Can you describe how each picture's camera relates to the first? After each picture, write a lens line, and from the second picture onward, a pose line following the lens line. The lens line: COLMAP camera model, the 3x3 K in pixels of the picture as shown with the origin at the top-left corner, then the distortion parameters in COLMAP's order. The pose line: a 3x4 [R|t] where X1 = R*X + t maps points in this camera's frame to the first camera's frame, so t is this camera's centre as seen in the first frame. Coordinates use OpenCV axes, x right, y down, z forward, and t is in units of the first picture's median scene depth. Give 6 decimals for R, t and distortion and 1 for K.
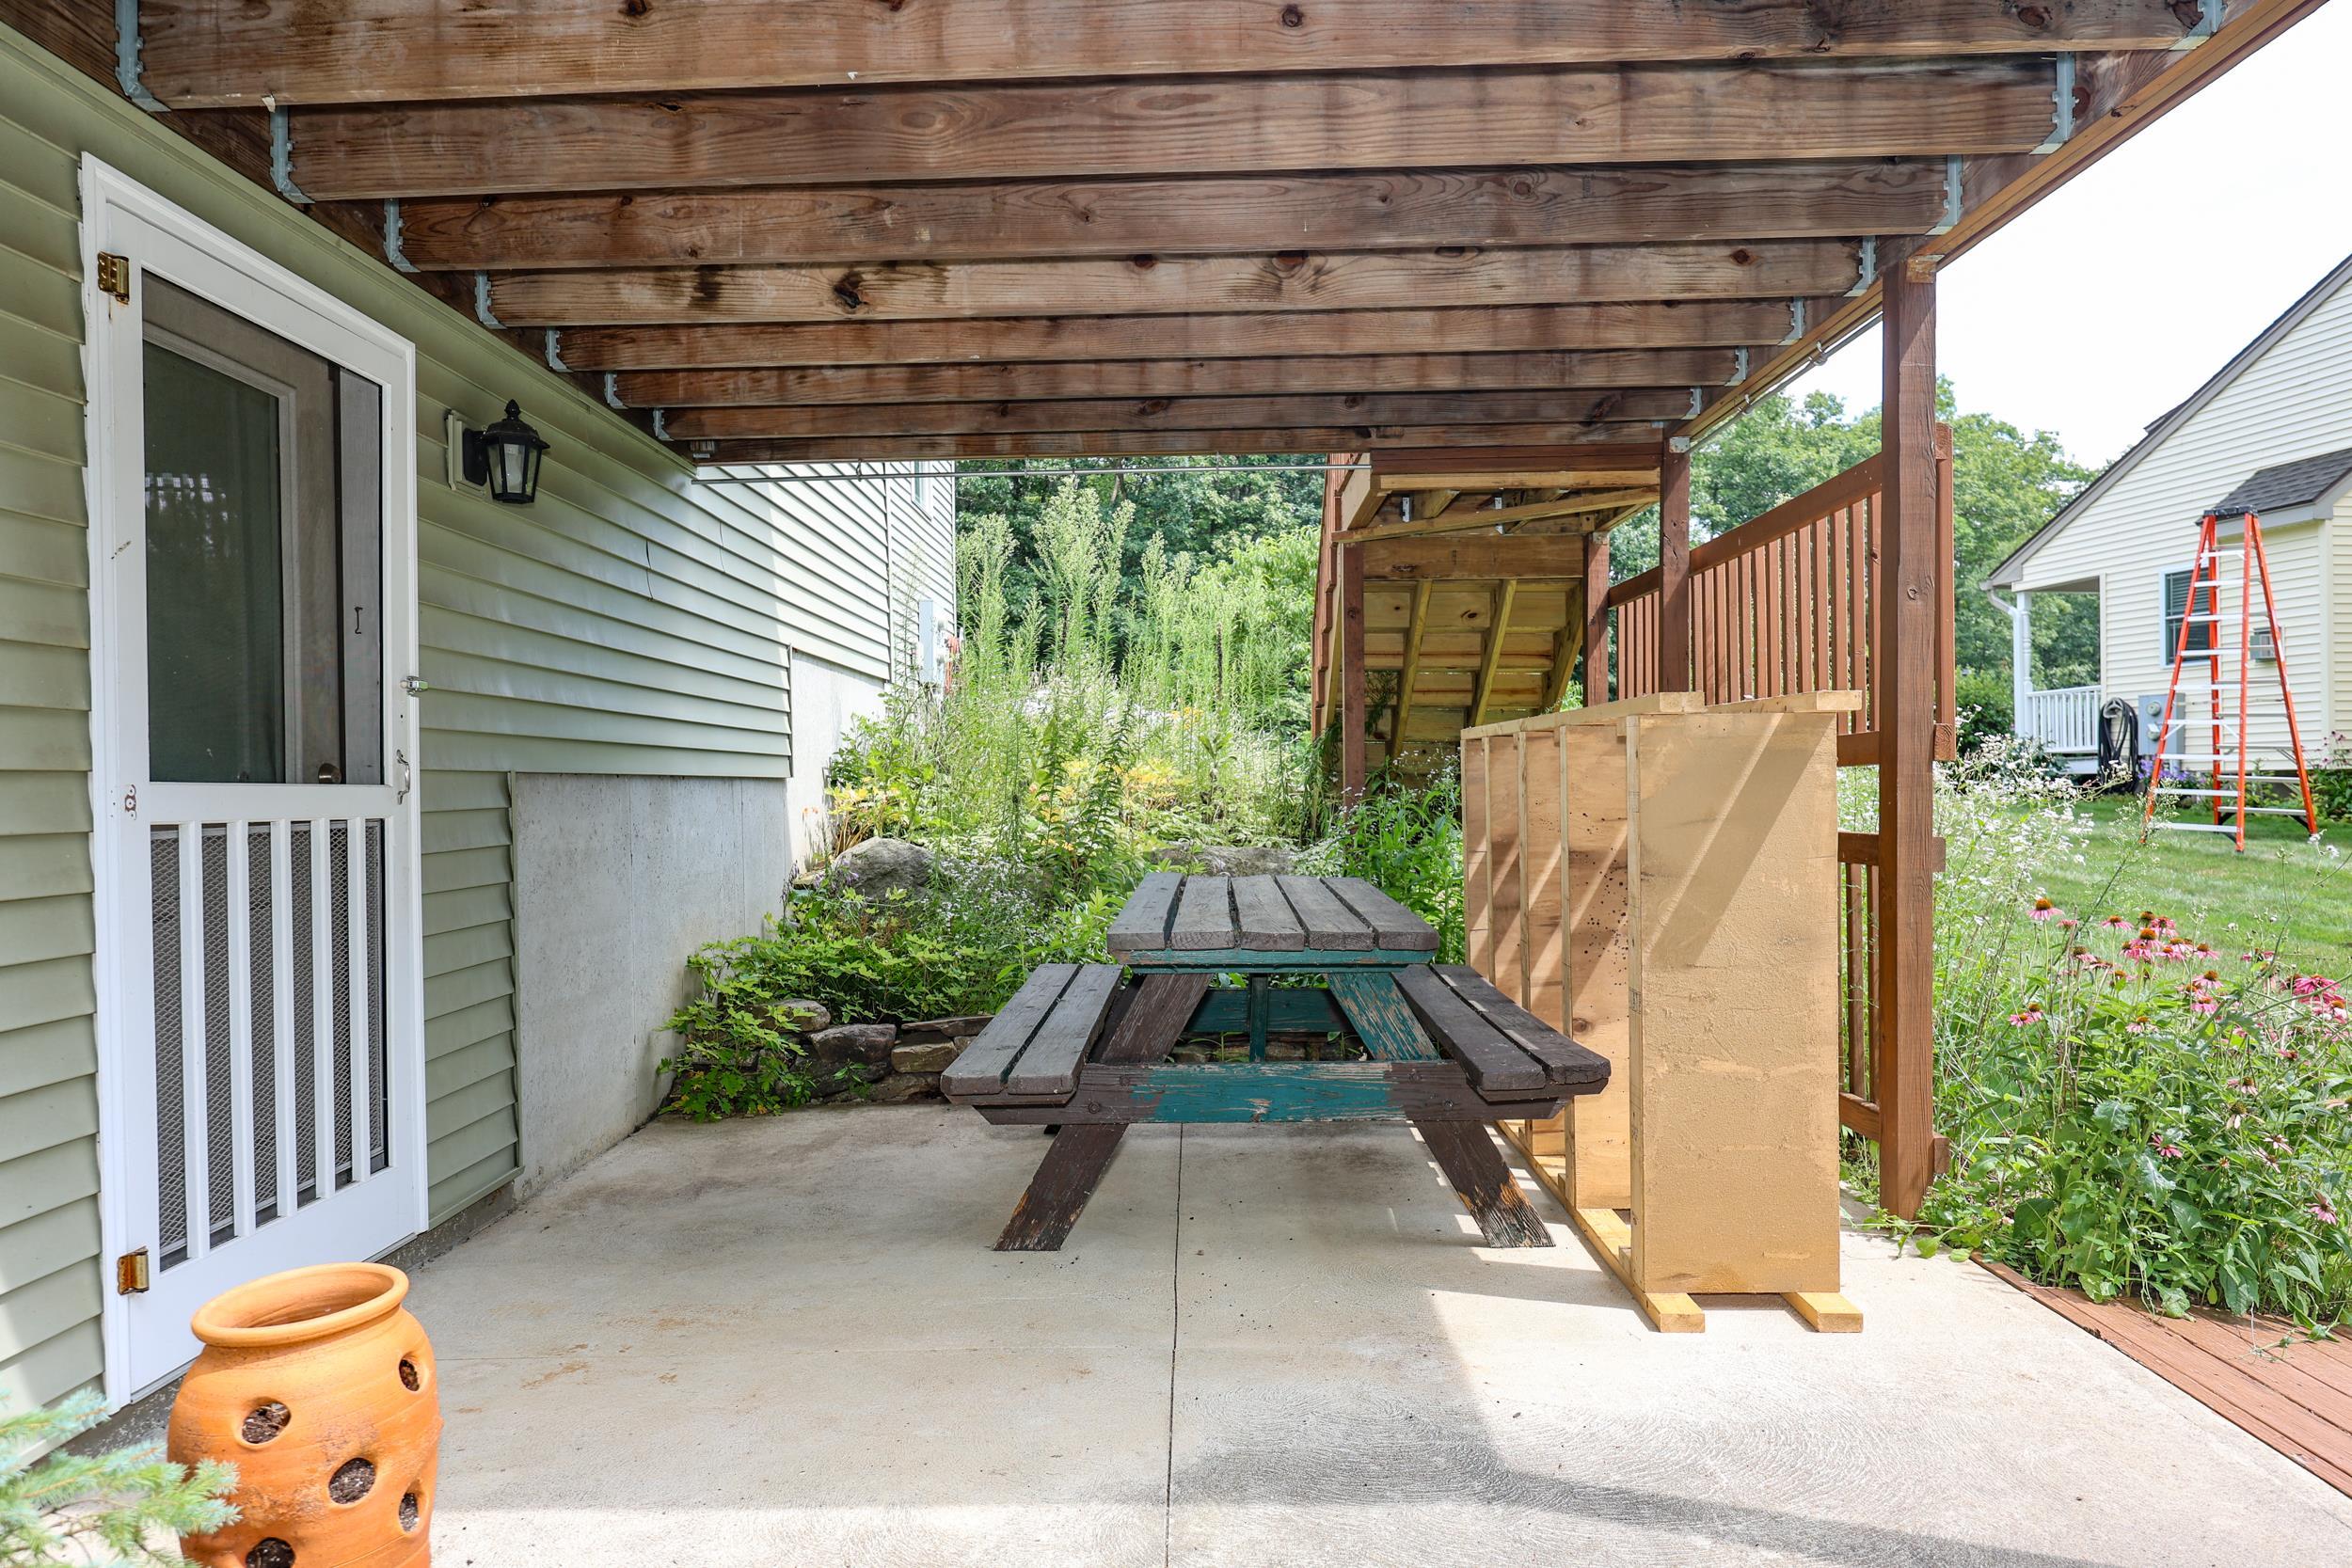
lens RADIAL K [[1438.9, 0, 1179.2], [0, 1438.9, 788.5], [0, 0, 1]] dist [-0.006058, -0.001474]
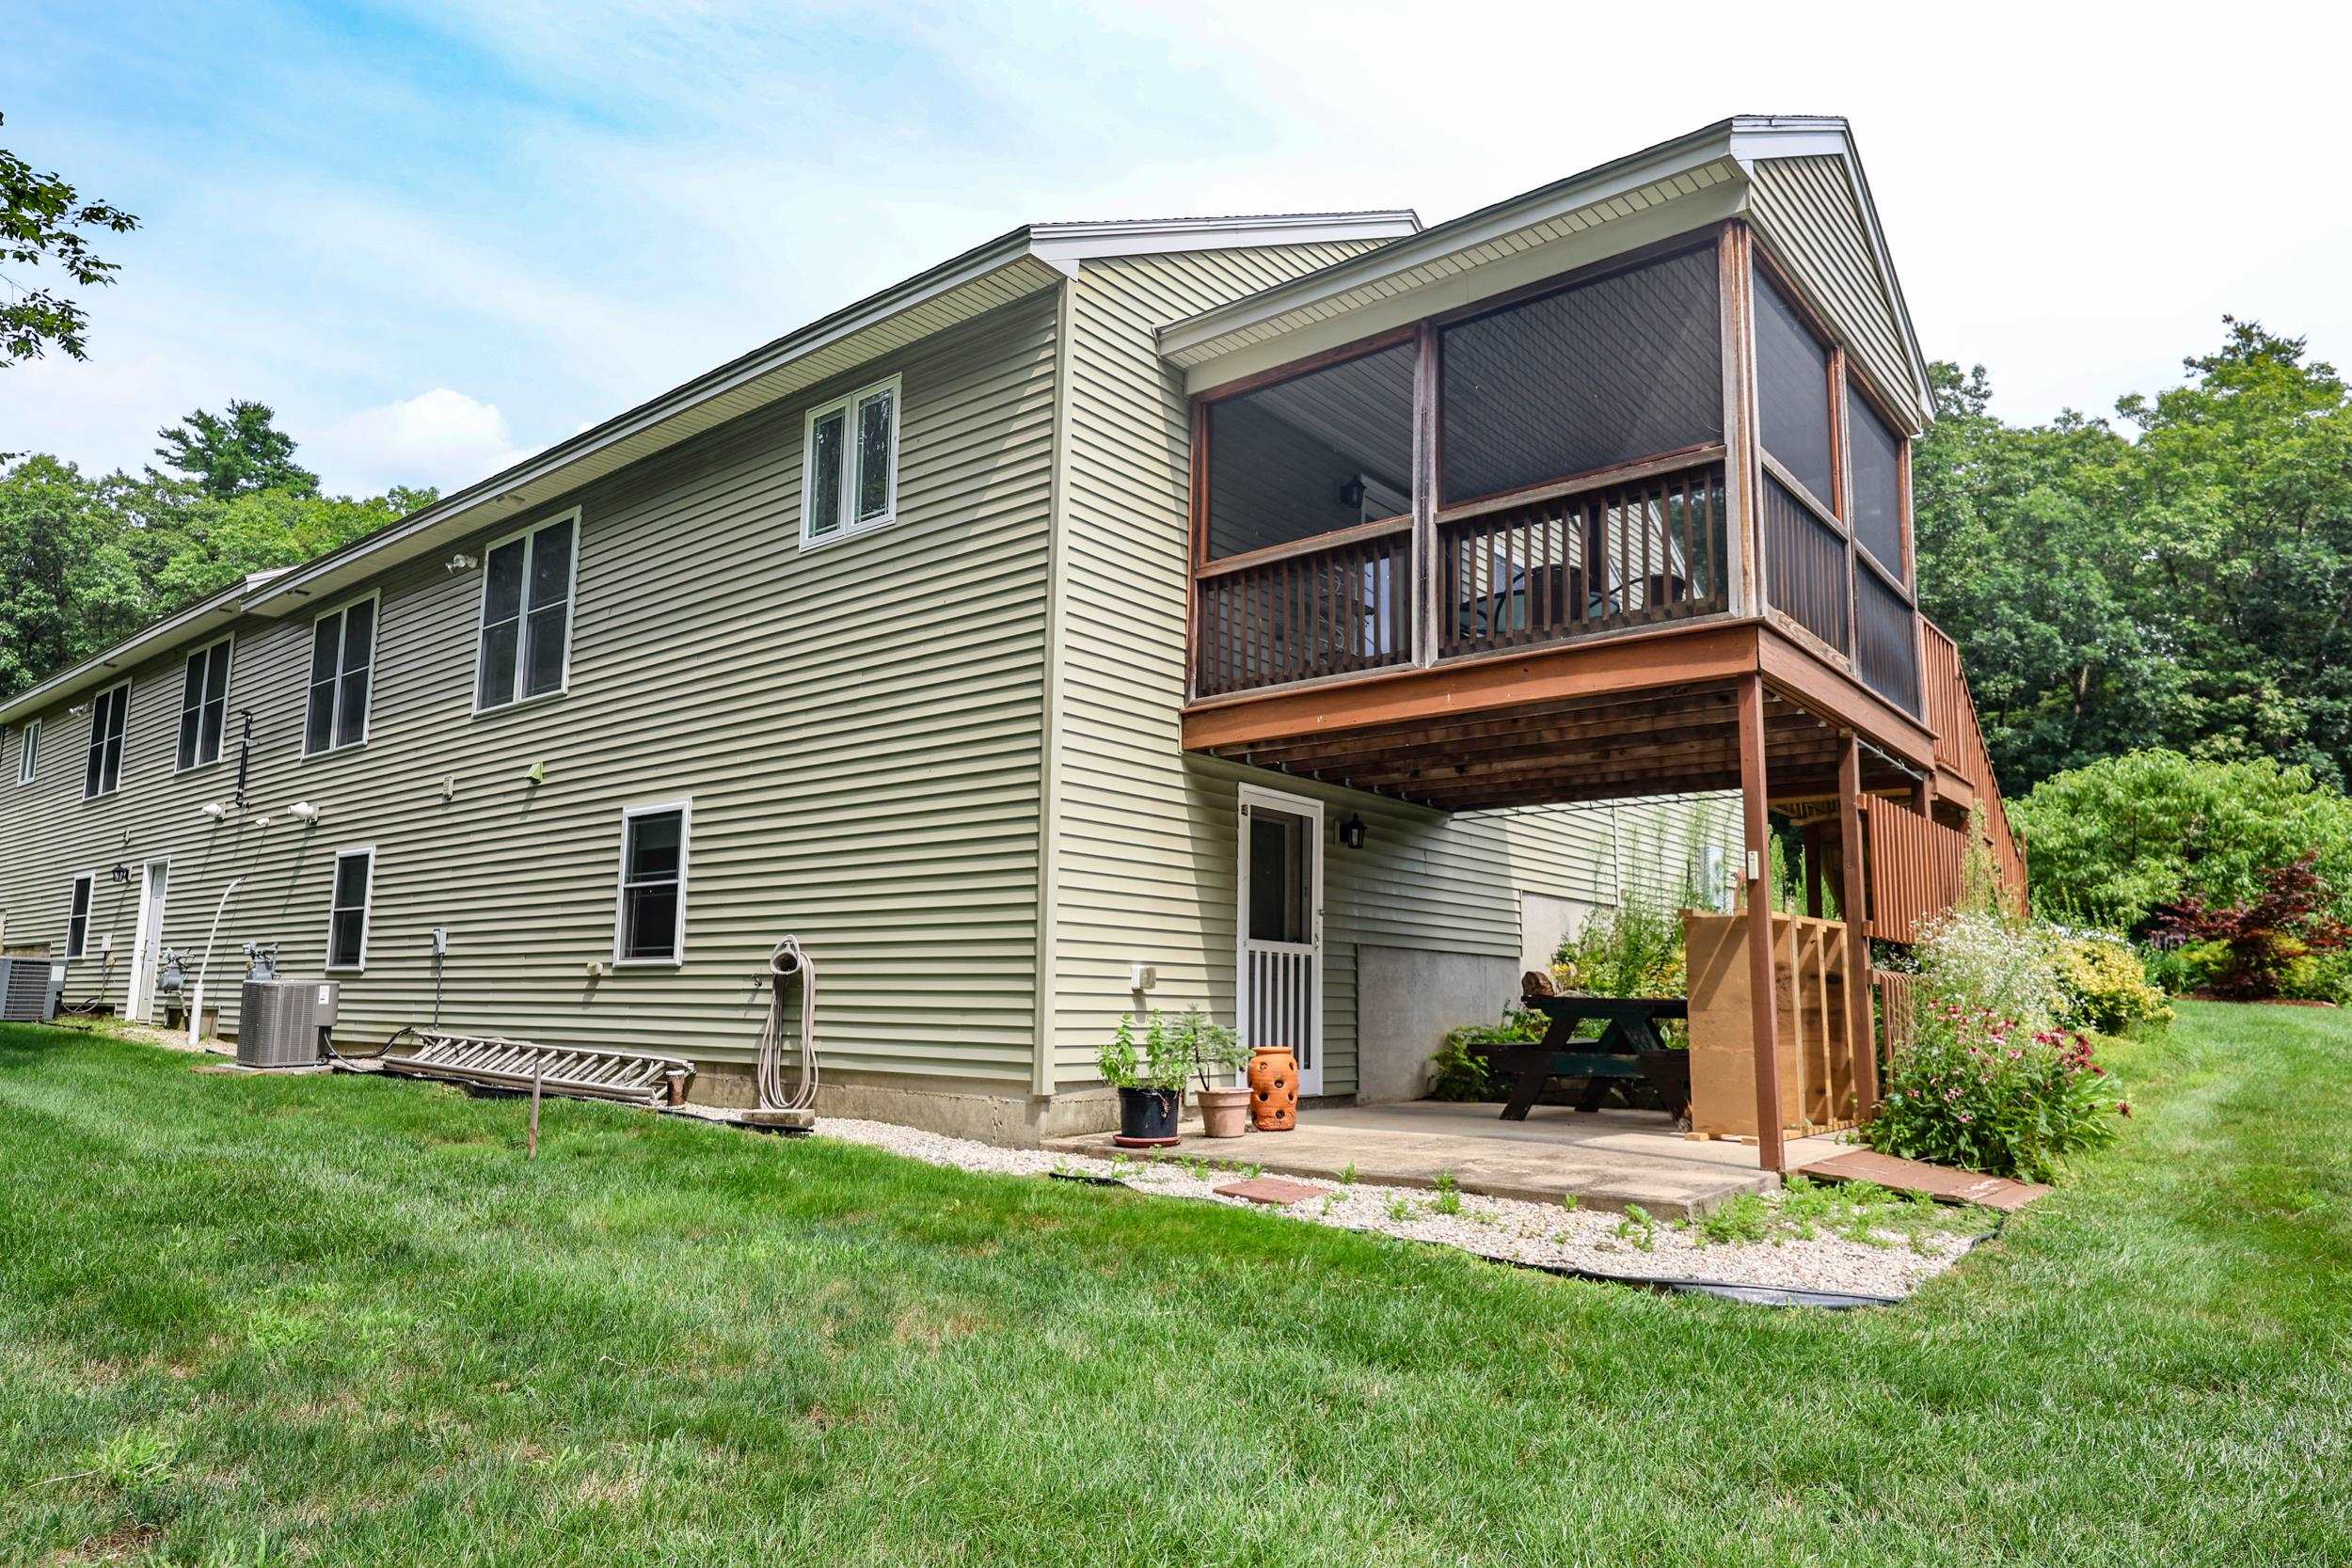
lens RADIAL K [[1438.9, 0, 1178.9], [0, 1438.9, 794.9], [0, 0, 1]] dist [-0.006058, -0.001474]
pose [[0.777923, -0.061980, -0.625296, 1.099456], [-0.032399, 0.989843, -0.138421, 0.108188], [0.627524, 0.127940, 0.768013, -1.490369]]
